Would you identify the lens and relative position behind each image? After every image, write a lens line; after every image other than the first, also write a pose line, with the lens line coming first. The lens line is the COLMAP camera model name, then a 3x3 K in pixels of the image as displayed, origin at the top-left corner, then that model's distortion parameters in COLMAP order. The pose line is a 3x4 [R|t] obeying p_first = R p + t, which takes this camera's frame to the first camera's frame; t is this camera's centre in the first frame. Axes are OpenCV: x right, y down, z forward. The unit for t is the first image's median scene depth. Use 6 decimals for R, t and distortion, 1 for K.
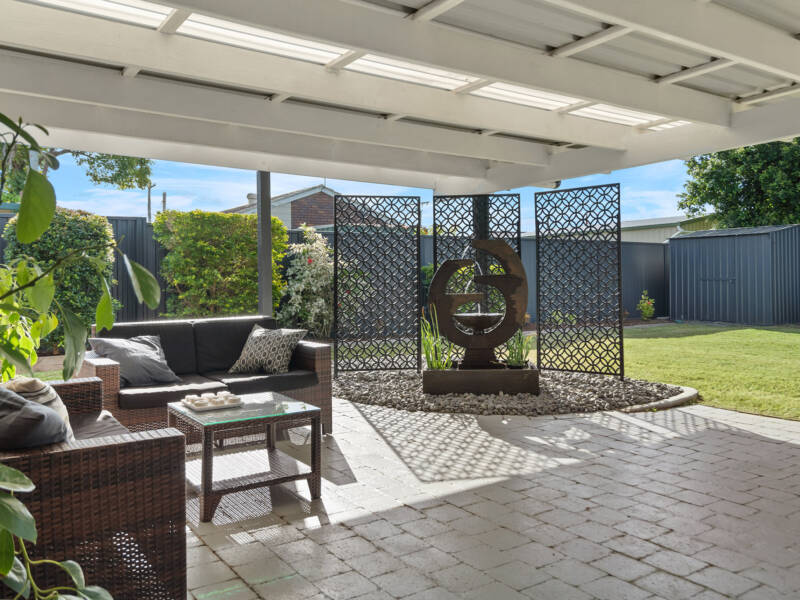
lens RADIAL K [[663.4, 0, 400.7], [0, 663.4, 292.9], [0, 0, 1]] dist [0.012829, 0.006049]
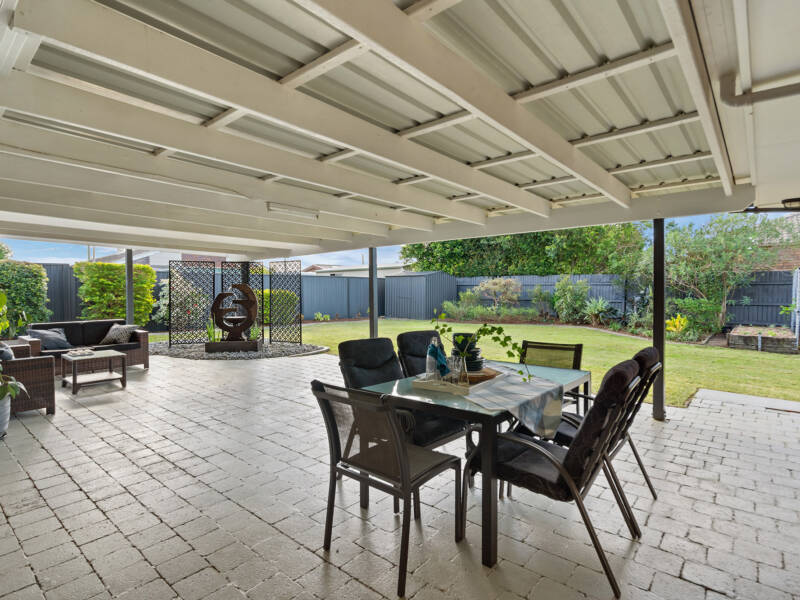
lens RADIAL K [[423.1, 0, 399.9], [0, 423.1, 306.6], [0, 0, 1]] dist [0.001987, -0.001686]
pose [[0.965271, -0.001019, 0.261249, 0.284697], [-0.003317, 0.999864, 0.016159, -0.028842], [-0.261230, -0.016465, 0.965136, -0.539676]]
